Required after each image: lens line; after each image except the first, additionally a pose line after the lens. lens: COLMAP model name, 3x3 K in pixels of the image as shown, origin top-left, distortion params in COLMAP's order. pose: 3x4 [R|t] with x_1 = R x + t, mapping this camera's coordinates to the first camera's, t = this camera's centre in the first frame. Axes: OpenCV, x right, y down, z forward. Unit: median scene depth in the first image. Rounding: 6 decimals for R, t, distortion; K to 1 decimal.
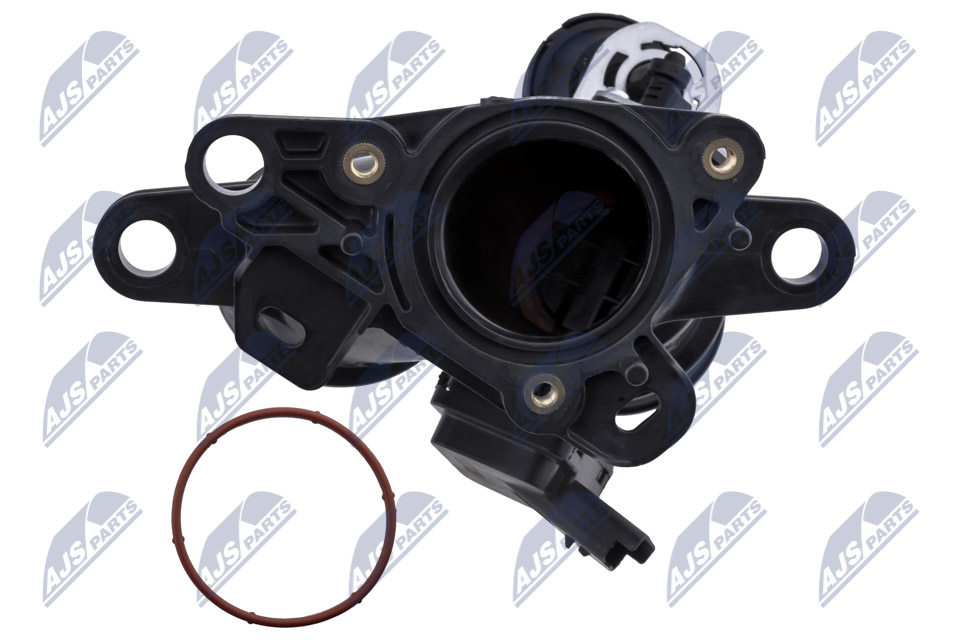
lens RADIAL K [[1659.2, 0, 479.9], [0, 1659.2, 319.9], [0, 0, 1]] dist [-0.000008, 0.000000]
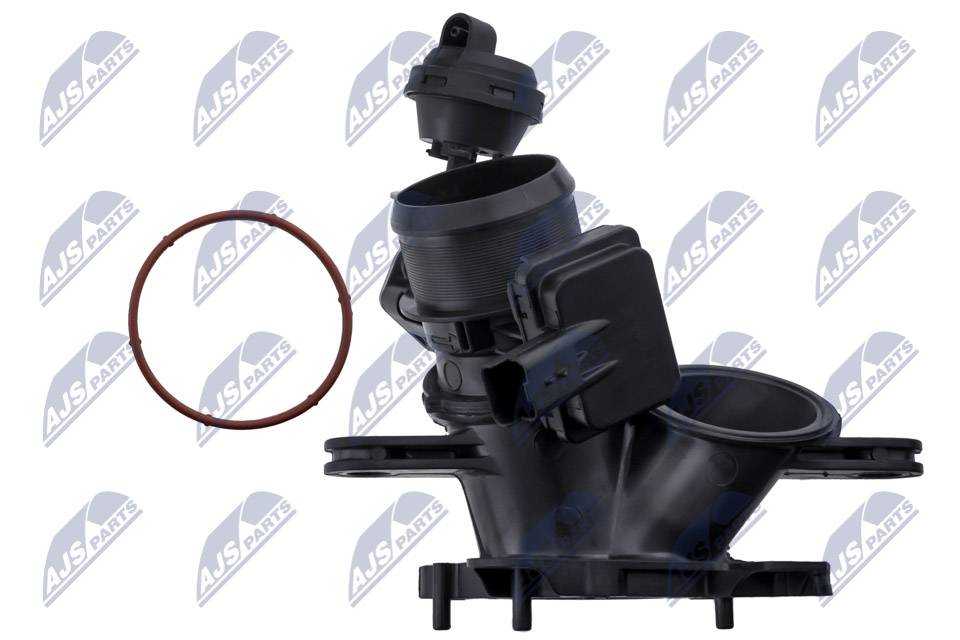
lens RADIAL K [[995.0, 0, 480.1], [0, 995.0, 320.0], [0, 0, 1]] dist [0.000020, 0.000000]
pose [[1.000000, 0.000000, 0.000464, -0.000210], [0.000000, 1.000000, 0.000087, 0.000006], [-0.000464, -0.000087, 1.000000, 0.400293]]
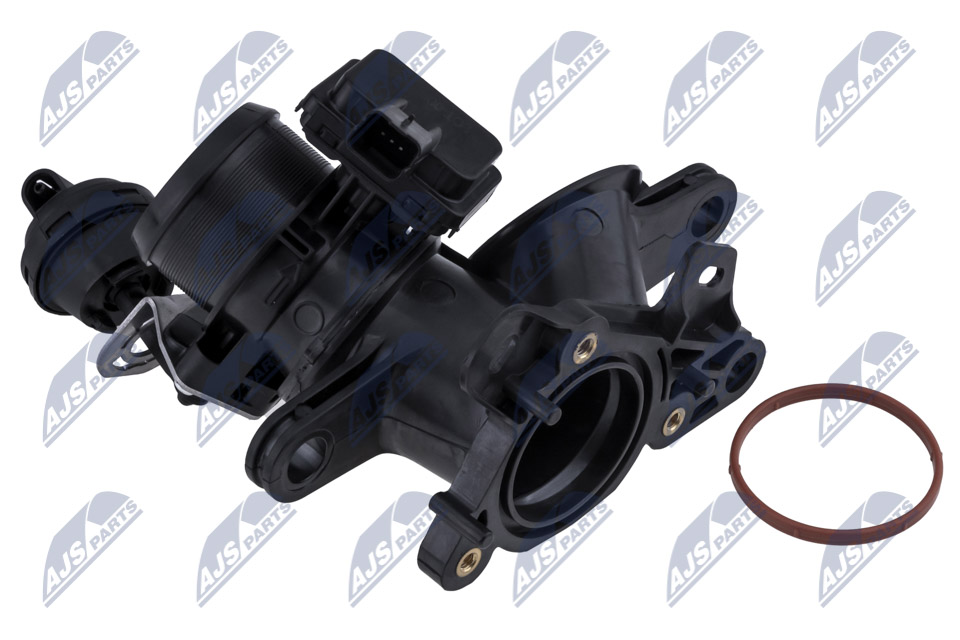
lens RADIAL K [[1992.7, 0, 480.0], [0, 1992.7, 320.0], [0, 0, 1]] dist [-0.000065, 0.000000]
pose [[1.000000, -0.000001, -0.000223, 0.000290], [0.000001, 1.000000, -0.000037, 0.000083], [0.000223, 0.000037, 1.000000, -0.200964]]
